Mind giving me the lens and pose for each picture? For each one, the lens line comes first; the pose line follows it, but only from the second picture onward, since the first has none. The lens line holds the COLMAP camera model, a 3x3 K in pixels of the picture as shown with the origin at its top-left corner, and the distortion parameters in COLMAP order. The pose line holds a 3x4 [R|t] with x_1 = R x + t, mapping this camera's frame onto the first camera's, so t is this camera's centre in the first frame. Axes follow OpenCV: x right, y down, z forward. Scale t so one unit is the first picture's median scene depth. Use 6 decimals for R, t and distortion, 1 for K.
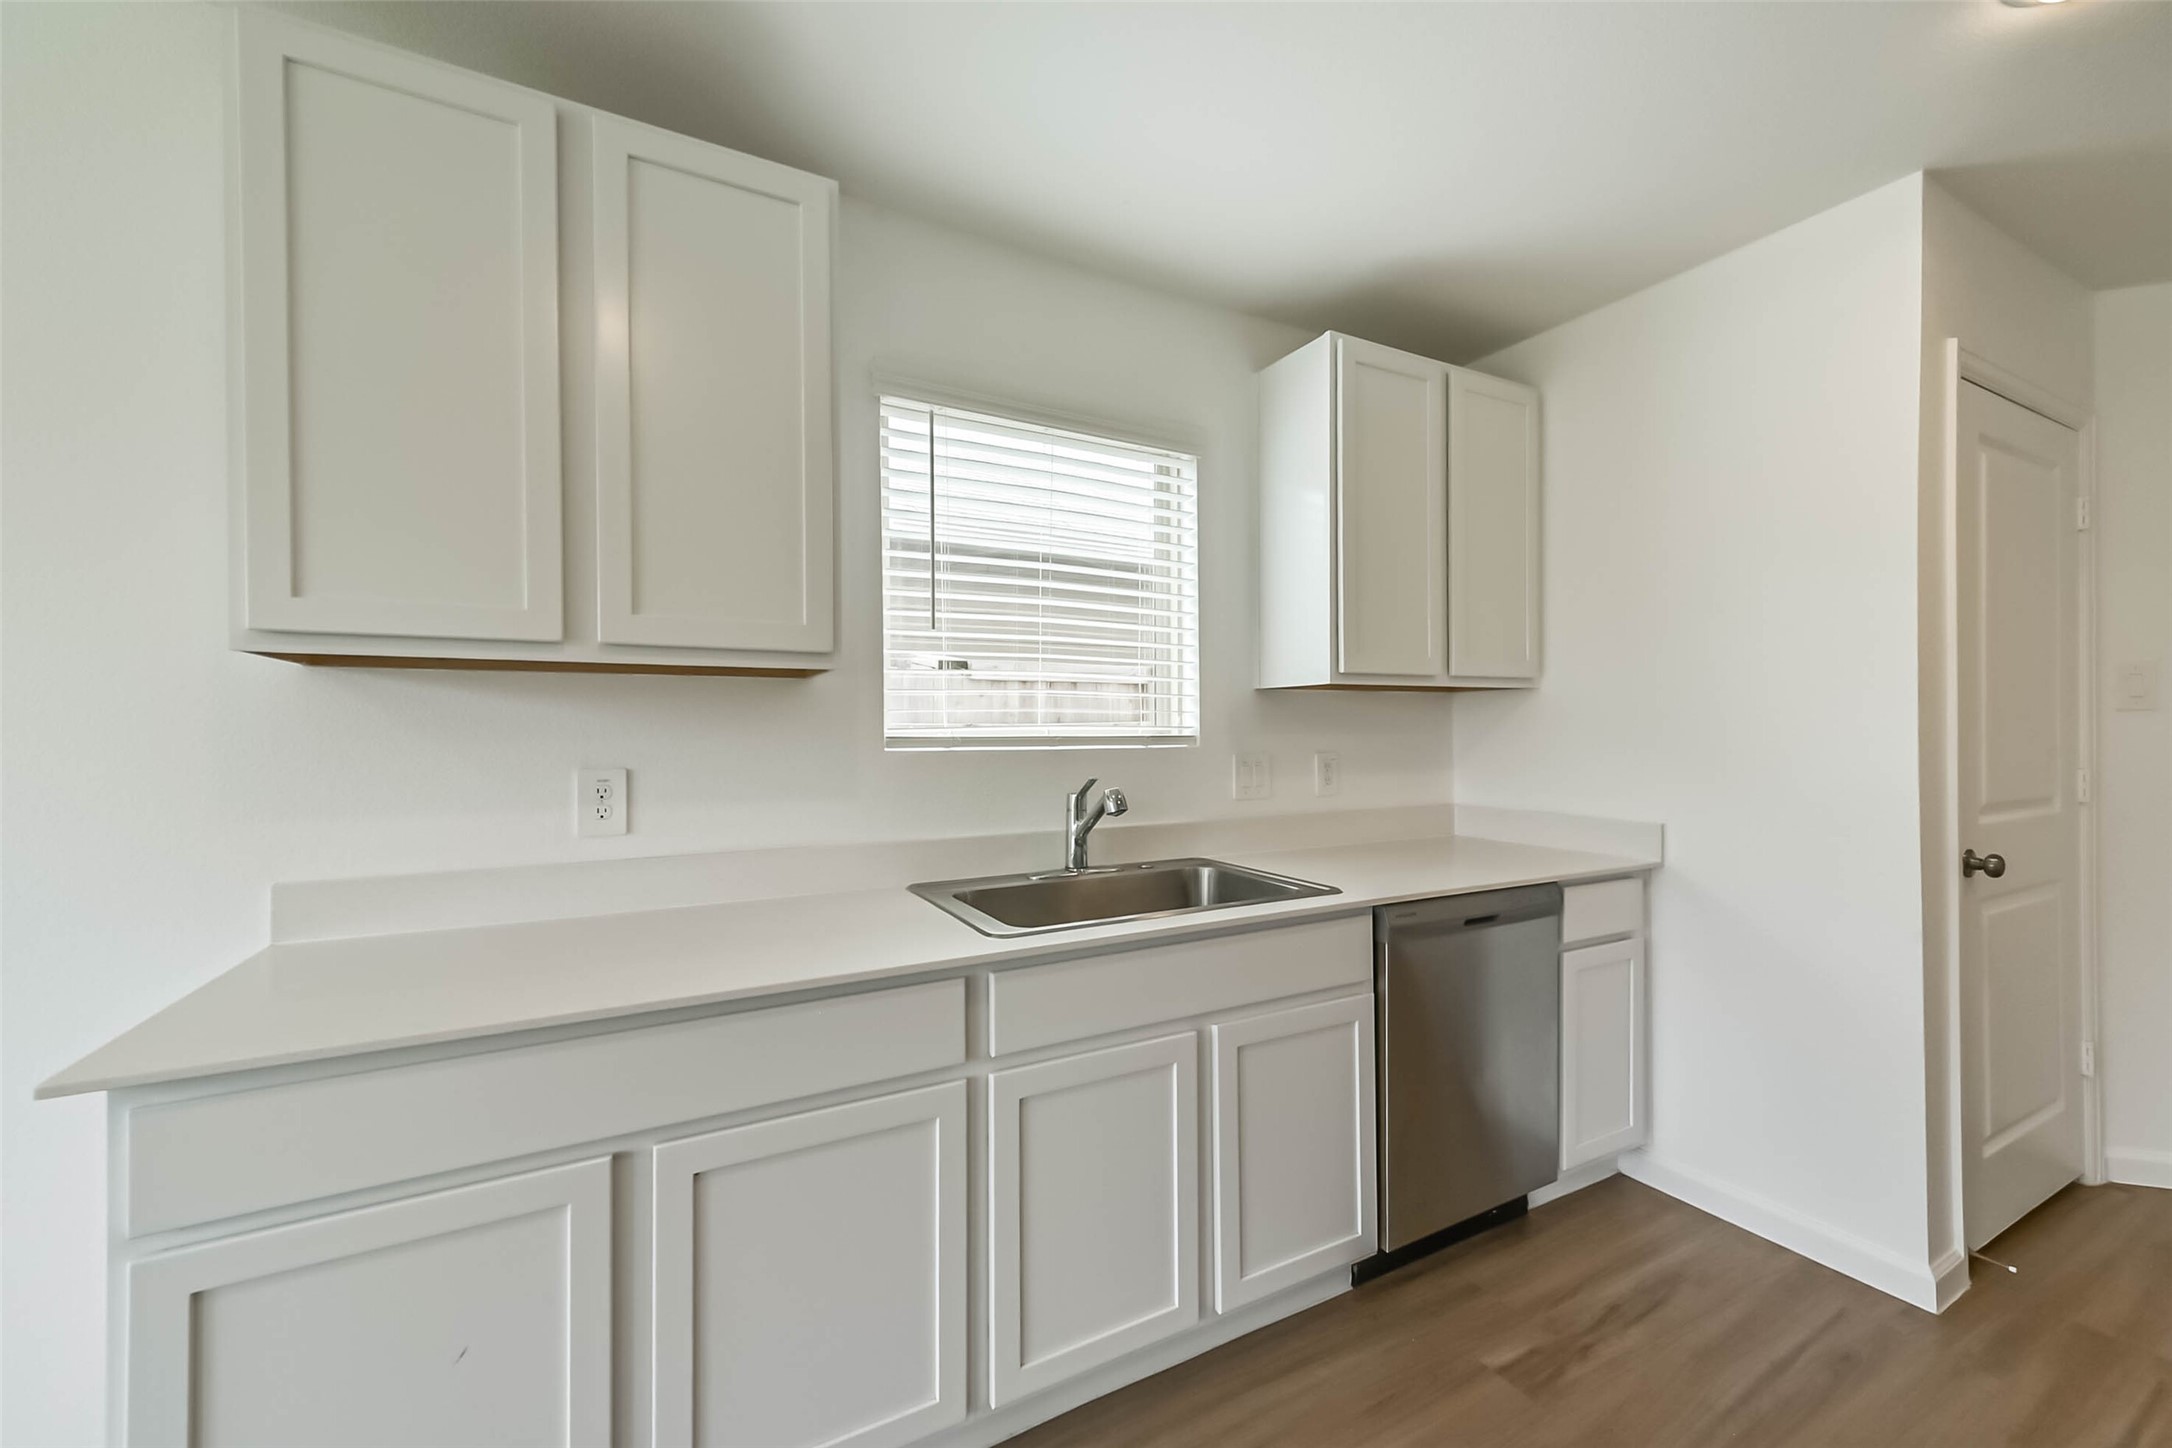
lens RADIAL K [[852.6, 0, 1096.9], [0, 852.6, 736.2], [0, 0, 1]] dist [0.017446, -0.000088]
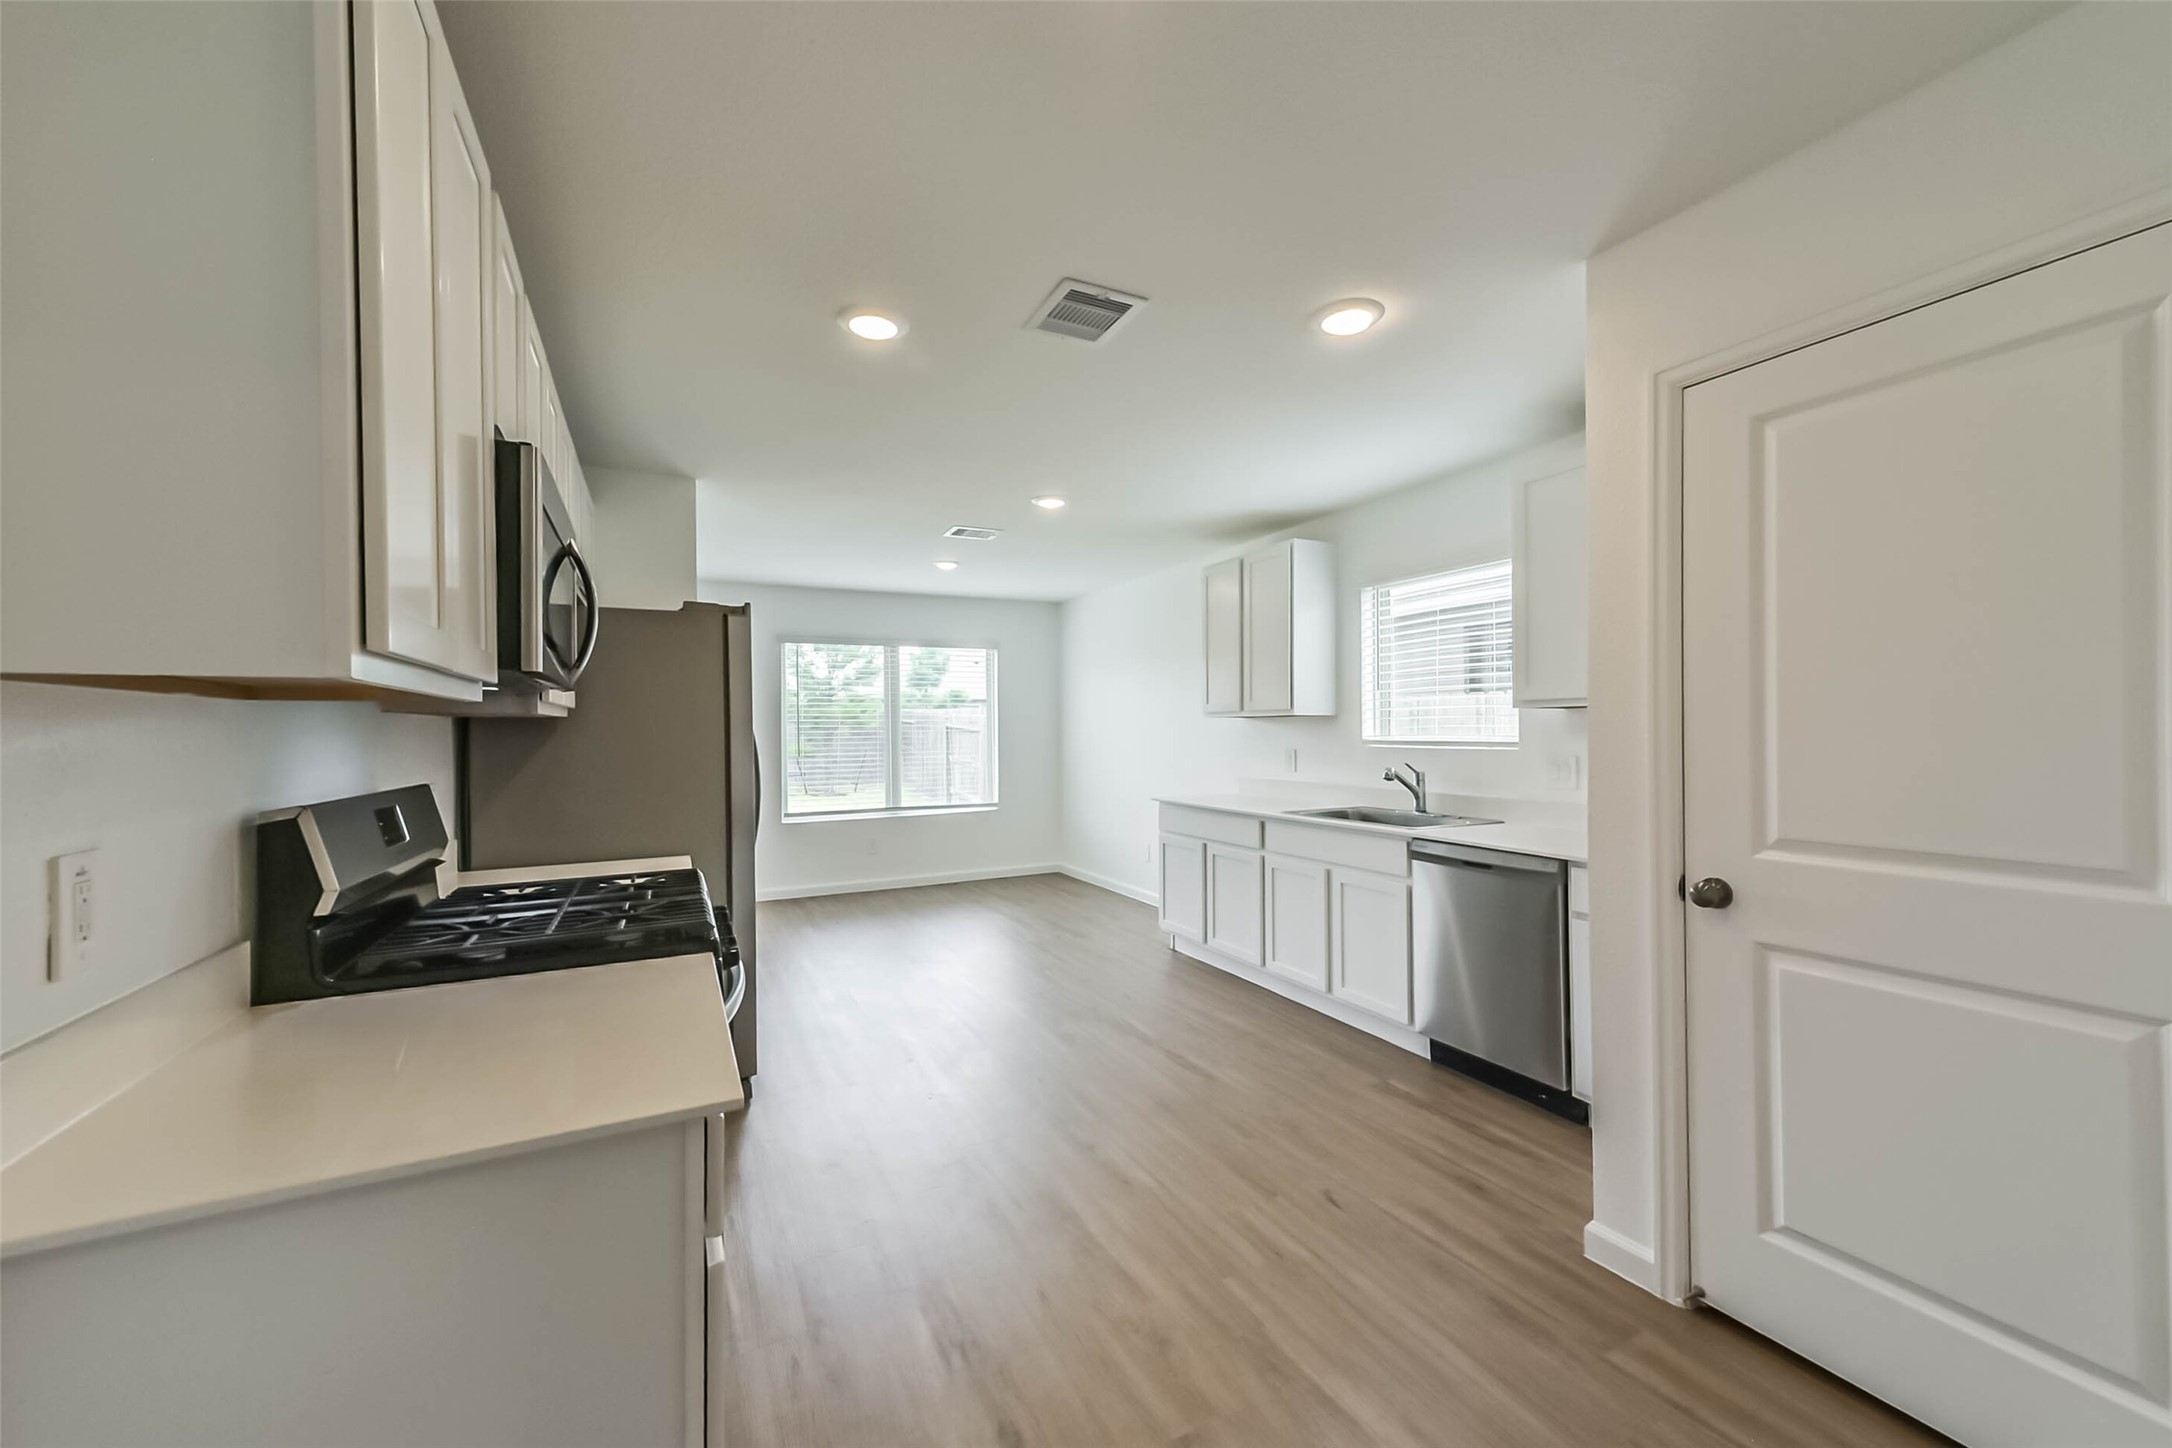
lens RADIAL K [[852.6, 0, 1096.9], [0, 852.6, 736.2], [0, 0, 1]] dist [0.017446, -0.000088]
pose [[-0.044448, 0.006577, -0.998990, 2.363747], [-0.000869, 0.999978, 0.006622, -0.028774], [0.999011, 0.001163, -0.044442, 0.457917]]
